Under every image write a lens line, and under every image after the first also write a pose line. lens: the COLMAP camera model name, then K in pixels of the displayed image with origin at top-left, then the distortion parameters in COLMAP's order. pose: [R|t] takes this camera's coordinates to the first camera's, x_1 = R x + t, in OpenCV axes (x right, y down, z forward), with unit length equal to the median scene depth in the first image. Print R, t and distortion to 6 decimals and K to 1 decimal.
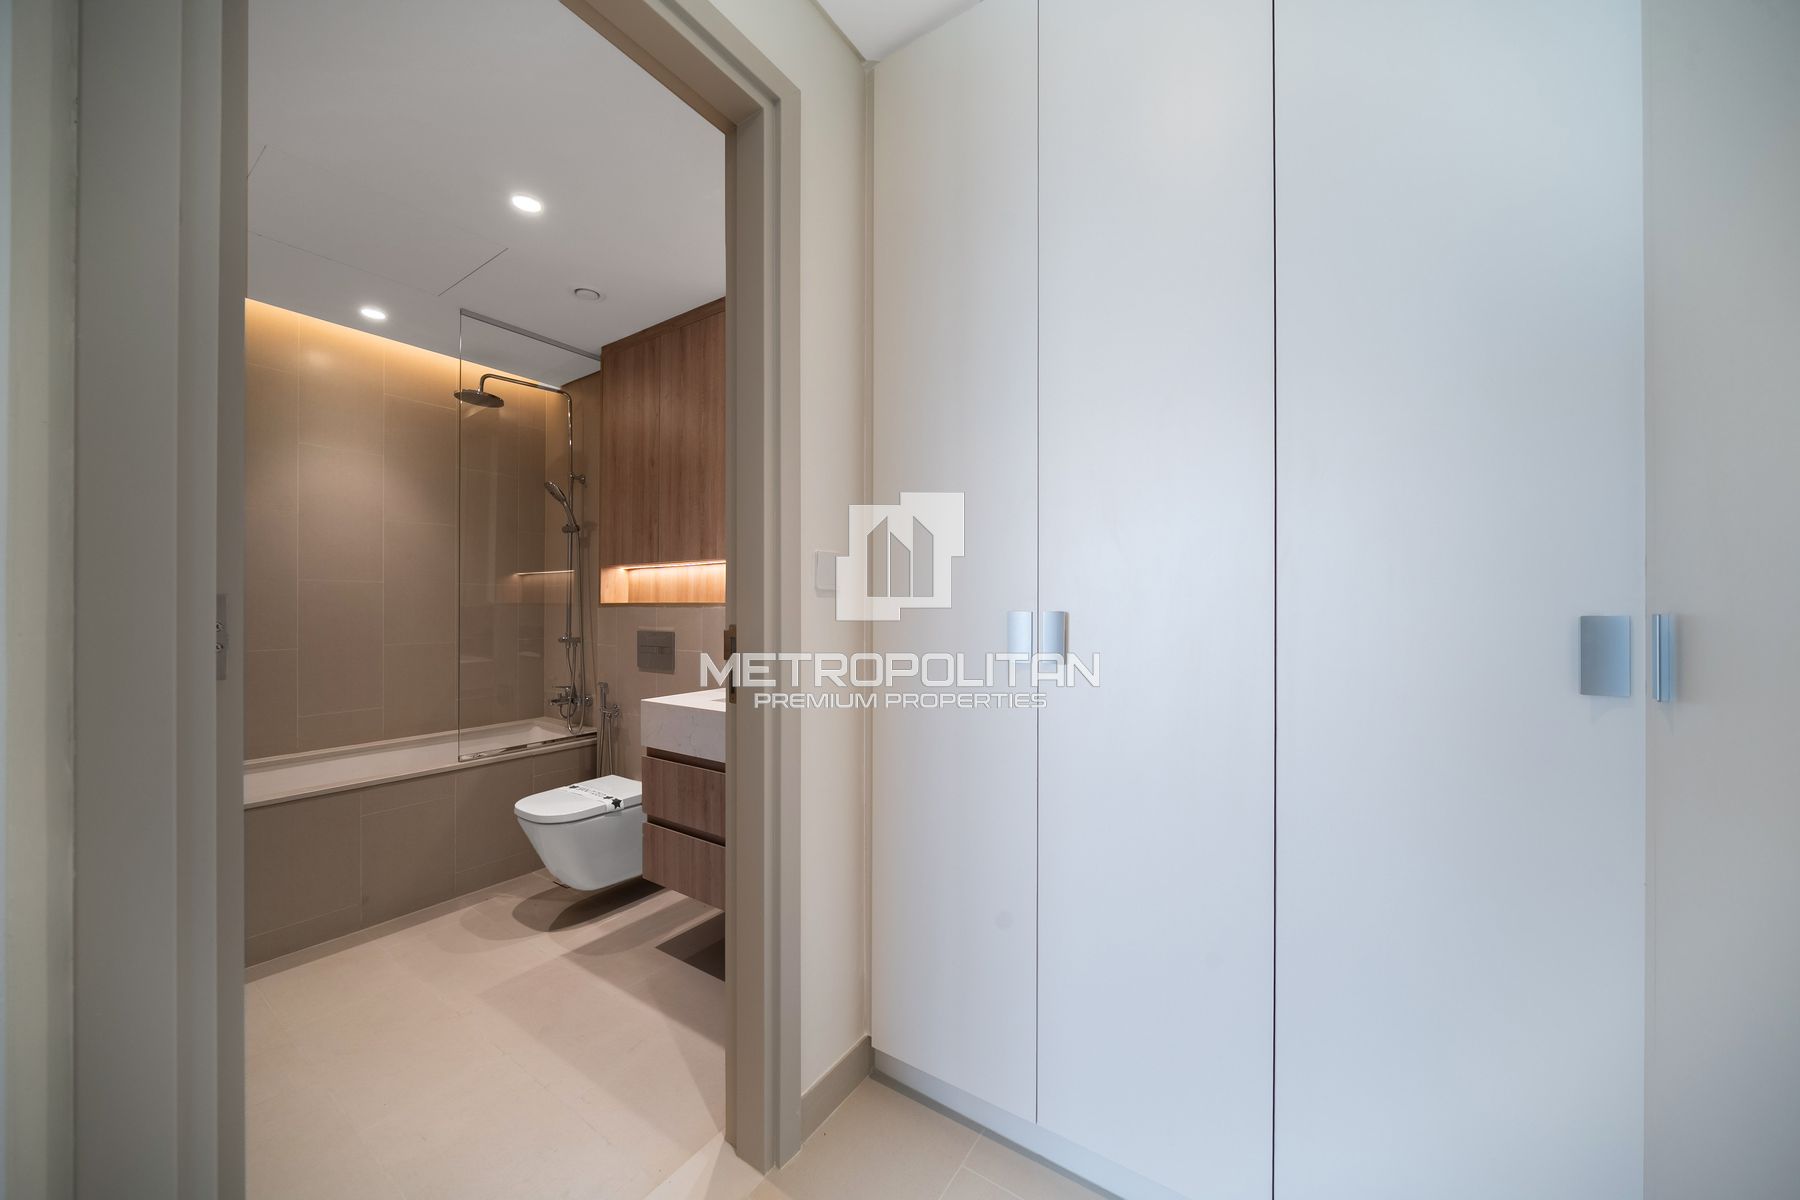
lens RADIAL K [[625.7, 0, 899.0], [0, 625.7, 586.4], [0, 0, 1]] dist [-0.003486, -0.000088]
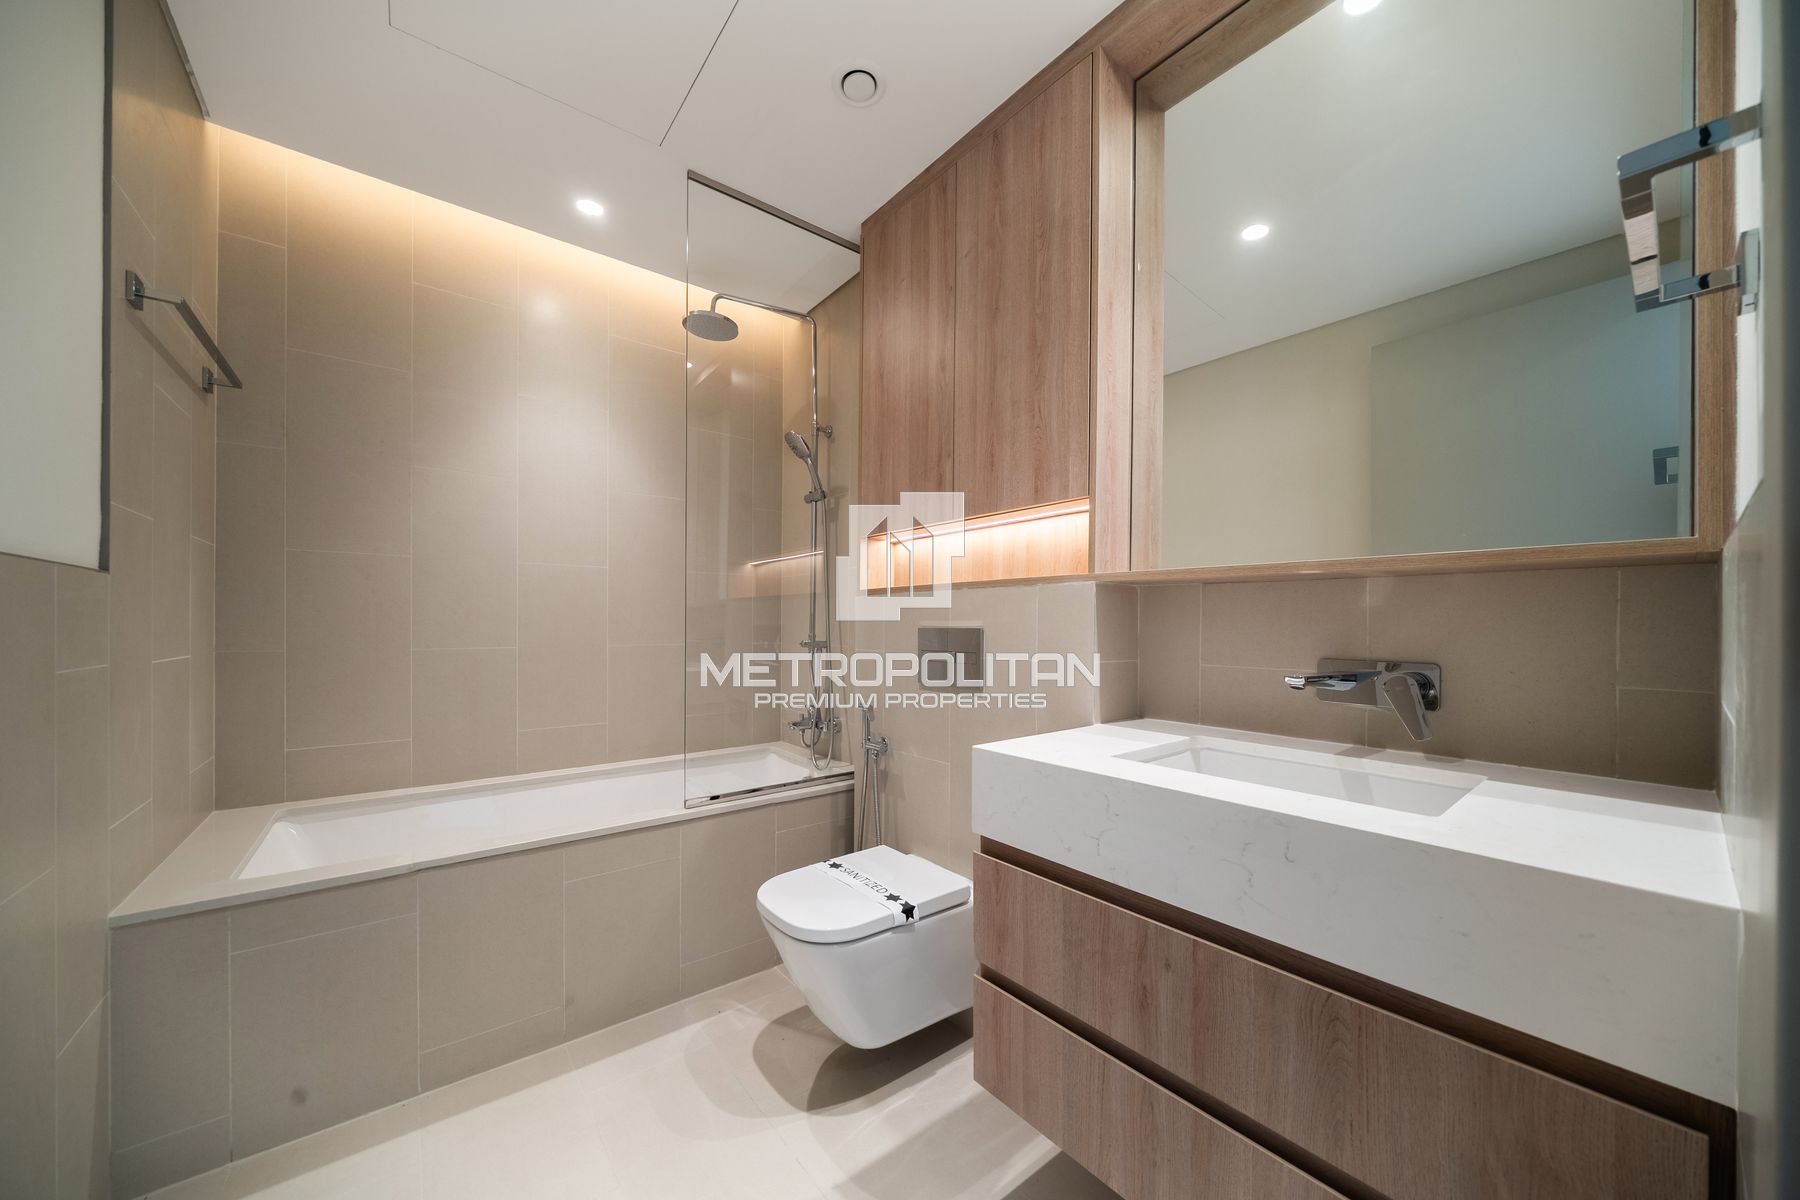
lens RADIAL K [[624.0, 0, 894.6], [0, 624.0, 596.4], [0, 0, 1]] dist [-0.007401, -0.000073]
pose [[0.953572, -0.008776, -0.301037, -0.250389], [0.003942, 0.999853, -0.016661, 0.049943], [0.301139, 0.014700, 0.953467, 0.376109]]
